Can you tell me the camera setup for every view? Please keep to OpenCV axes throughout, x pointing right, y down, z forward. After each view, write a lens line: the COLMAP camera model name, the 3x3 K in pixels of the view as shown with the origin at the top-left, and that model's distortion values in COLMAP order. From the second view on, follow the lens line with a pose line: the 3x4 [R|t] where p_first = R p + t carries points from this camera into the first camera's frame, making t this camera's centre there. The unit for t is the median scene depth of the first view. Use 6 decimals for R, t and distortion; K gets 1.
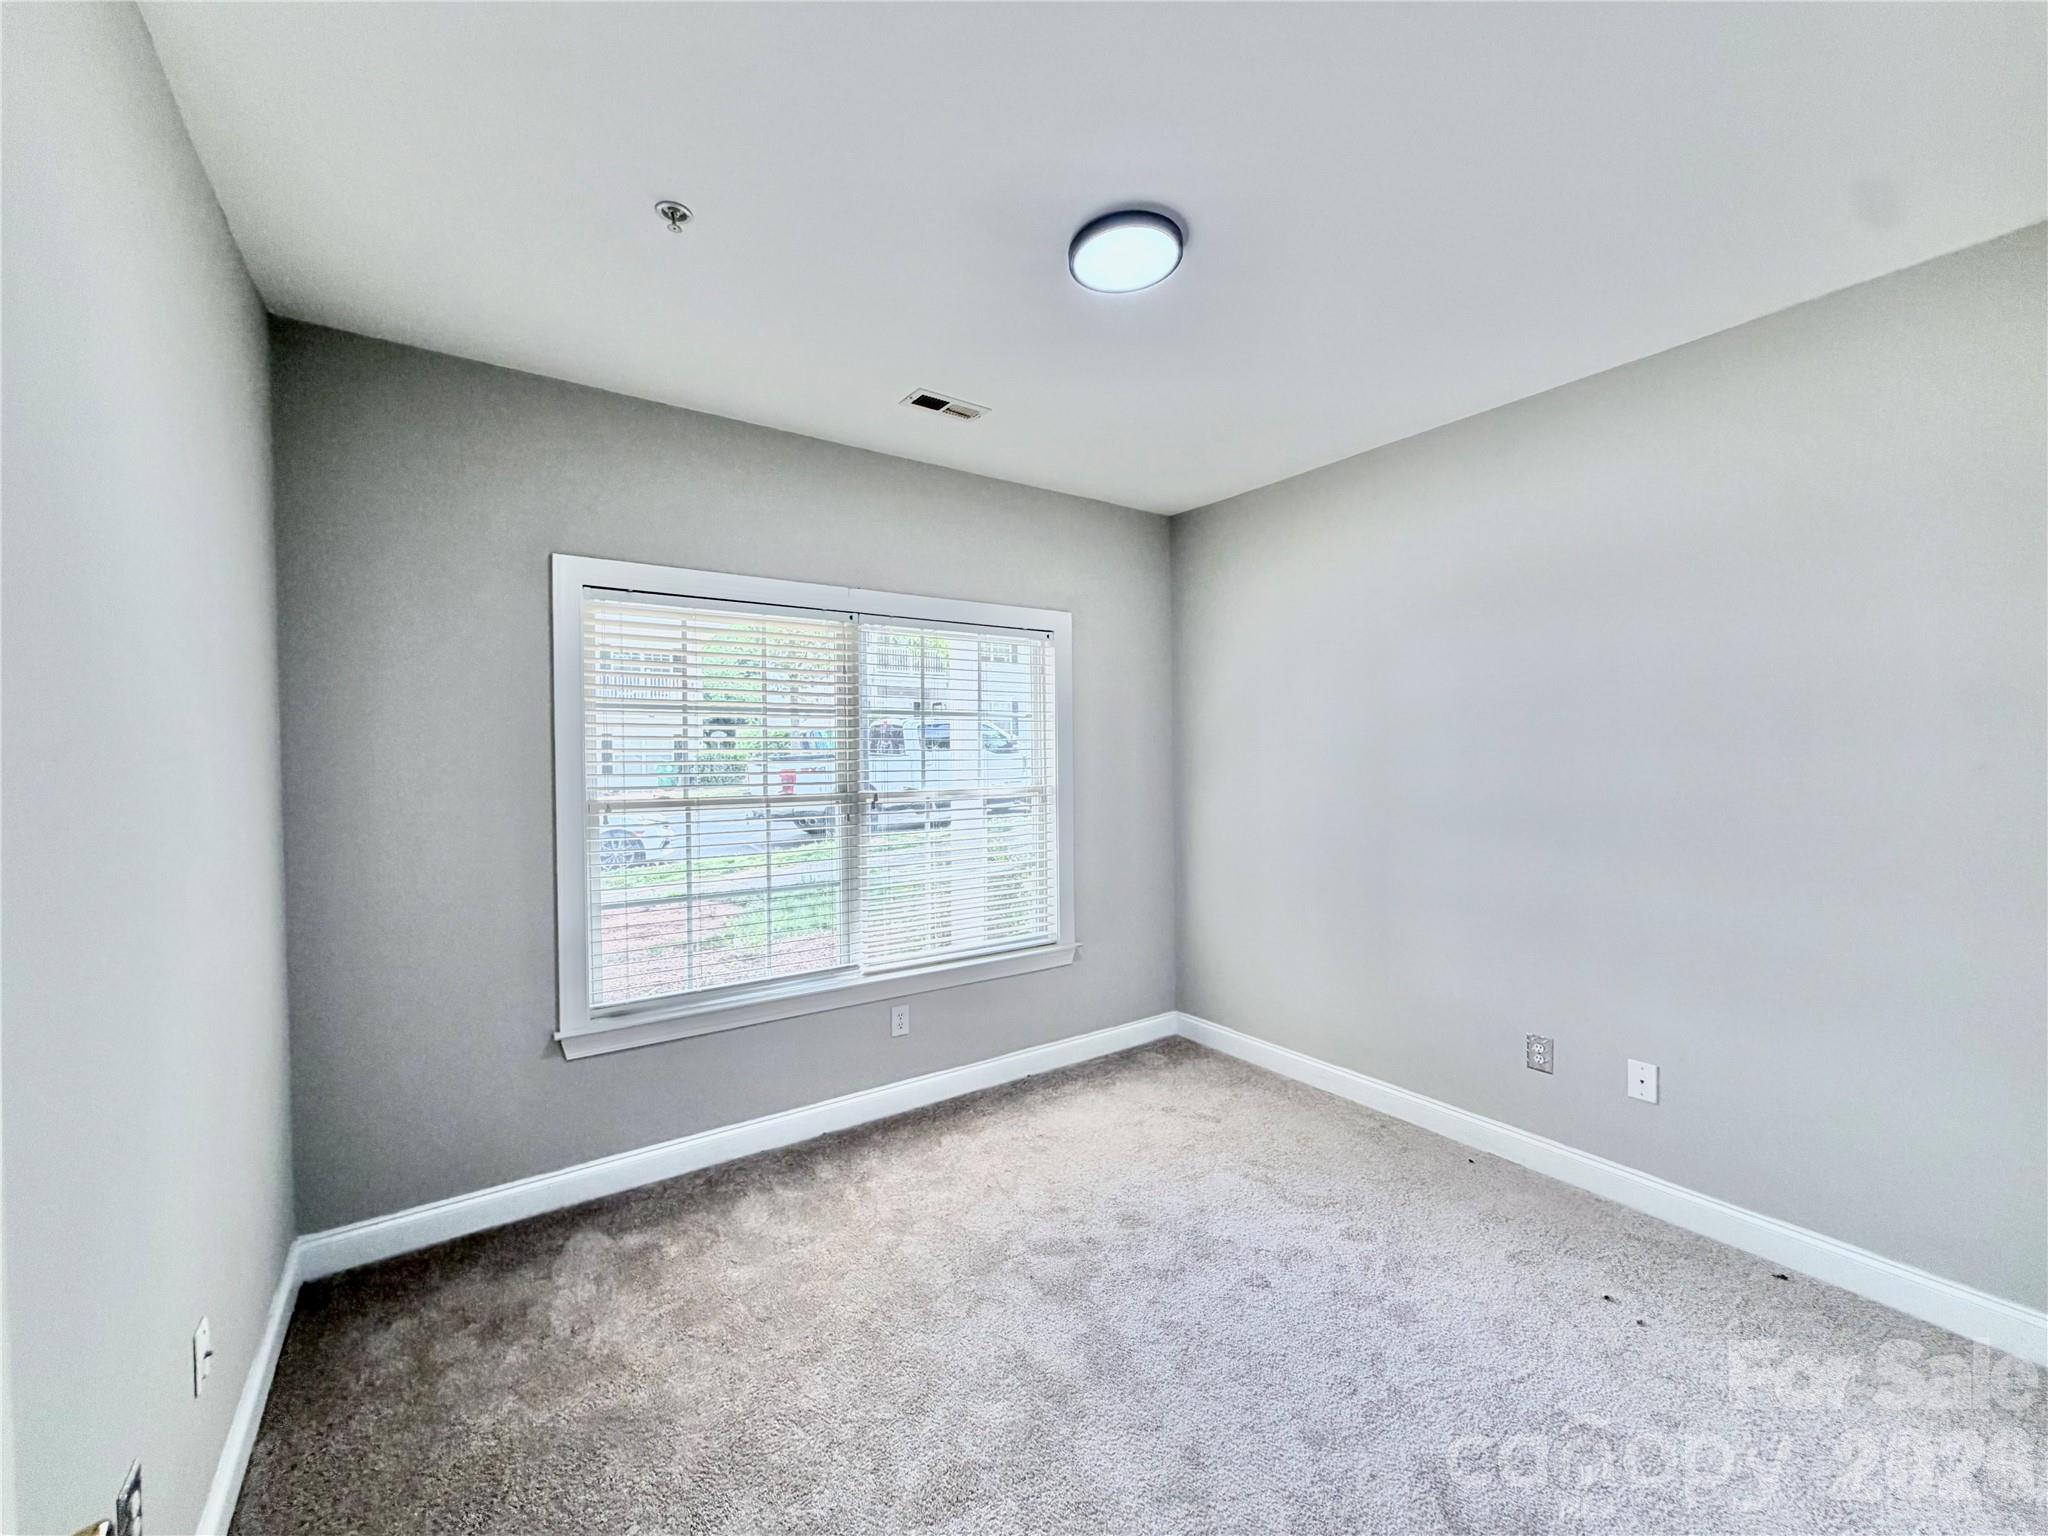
lens RADIAL K [[820.4, 0, 1027.1], [0, 820.4, 773.4], [0, 0, 1]] dist [-0.000608, 0.000176]
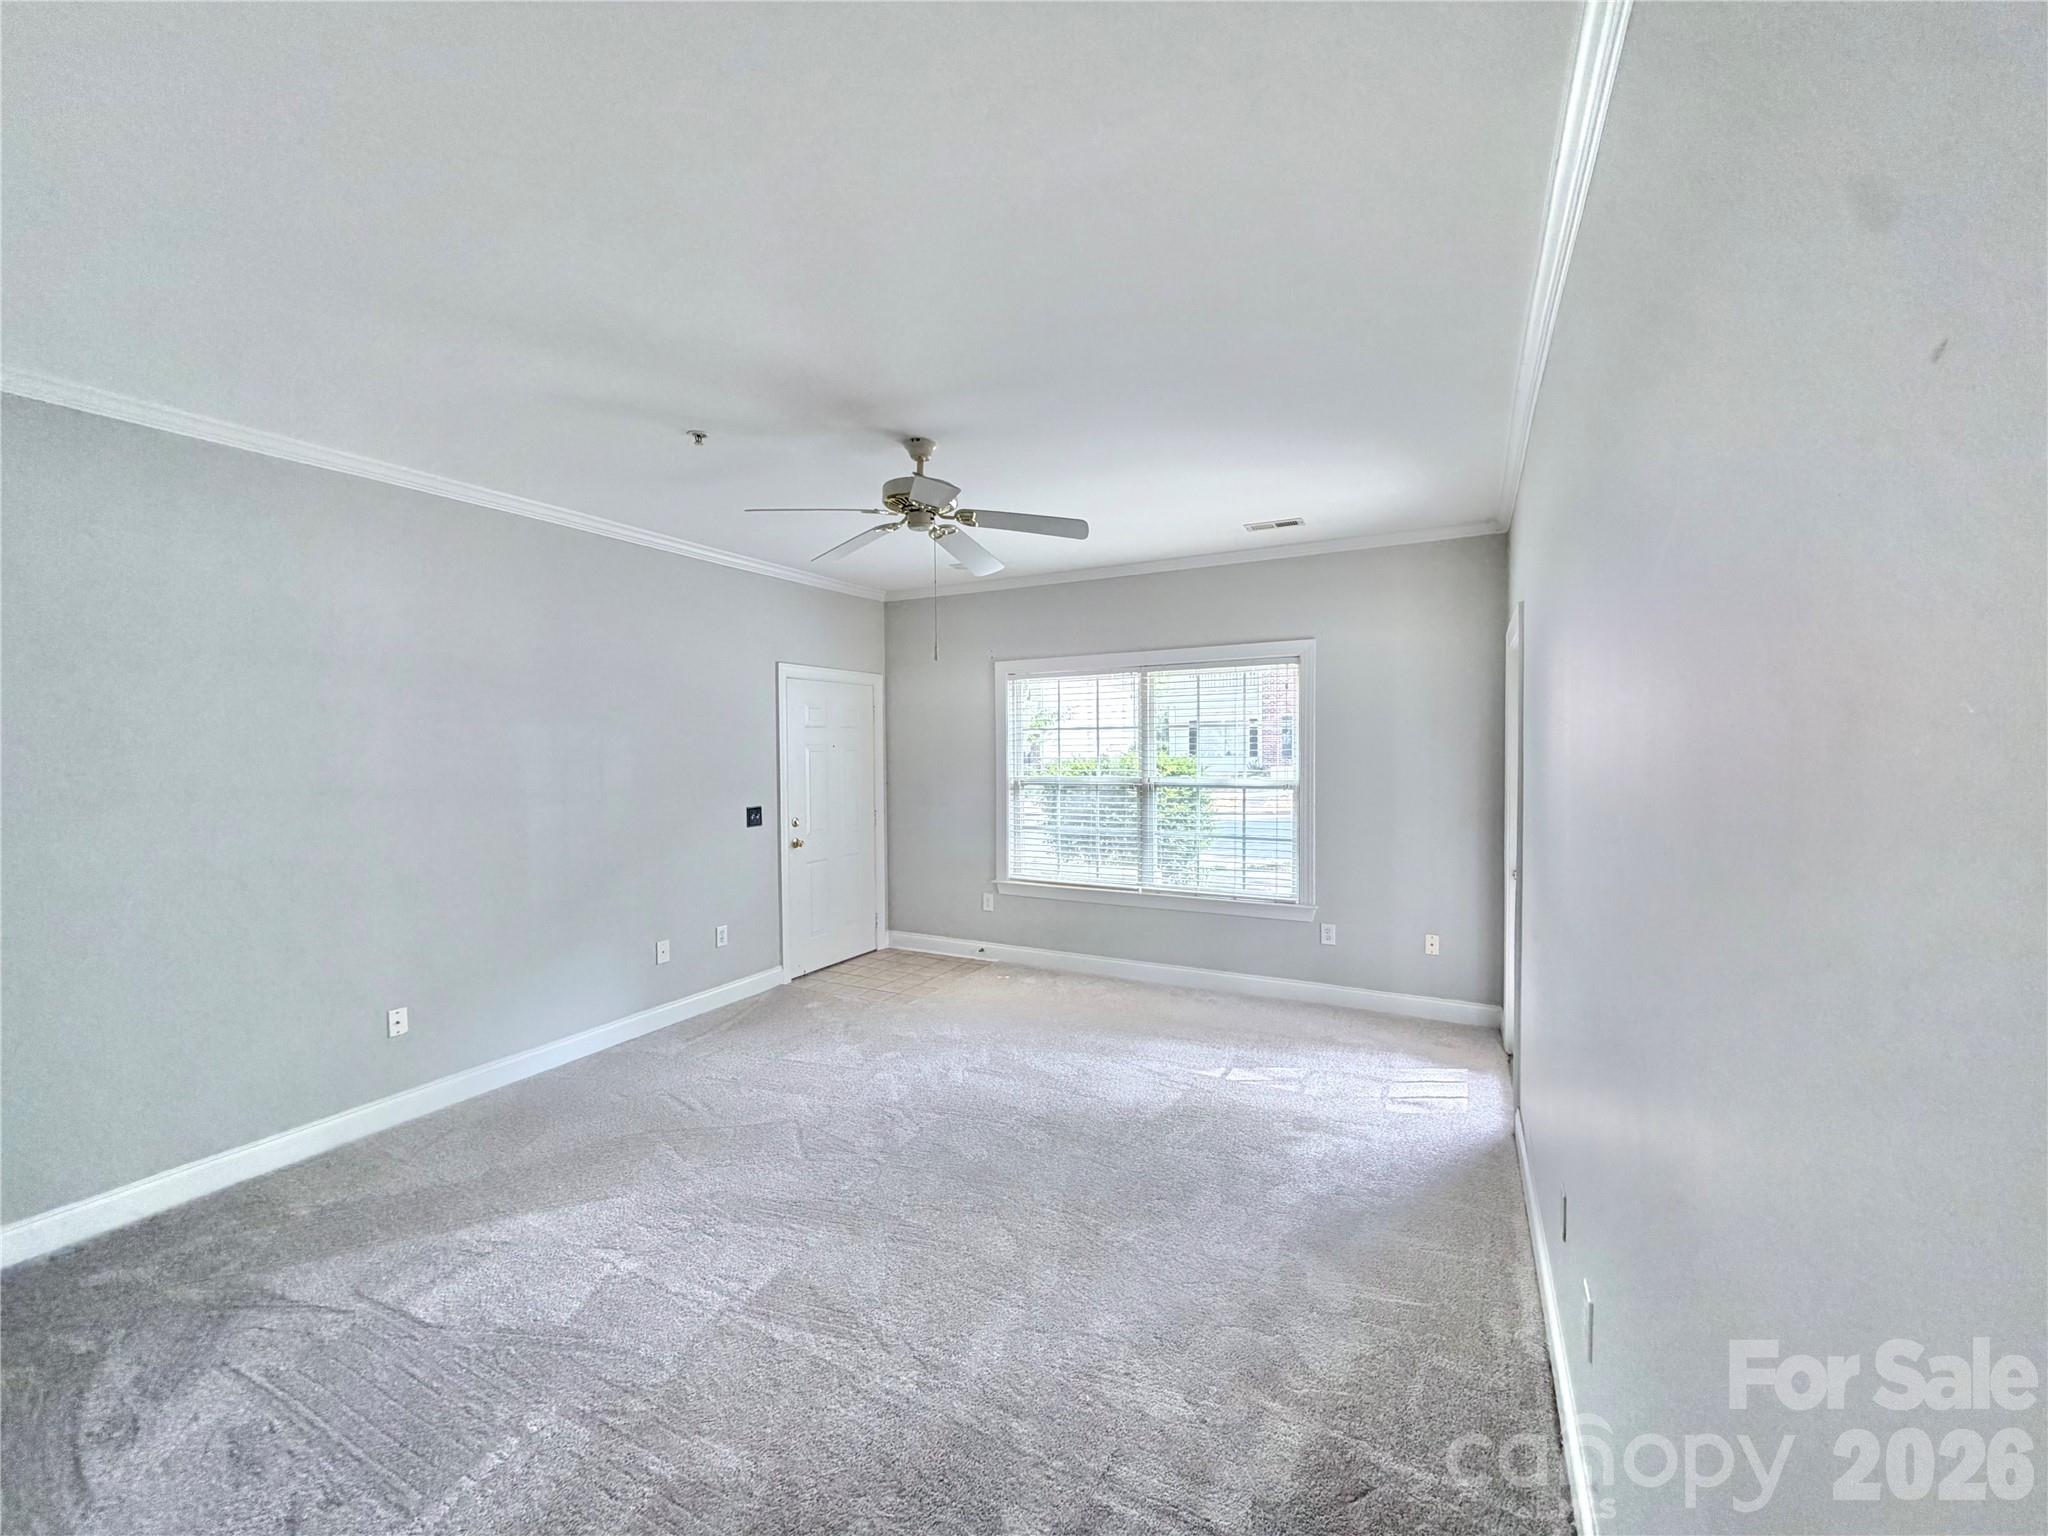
lens RADIAL K [[820.4, 0, 1027.1], [0, 820.4, 773.4], [0, 0, 1]] dist [-0.000608, 0.000176]
pose [[0.518044, 0.009025, -0.855306, 1.671365], [-0.022545, 0.999741, -0.003107, 0.038757], [0.855057, 0.020892, 0.518113, 0.000918]]
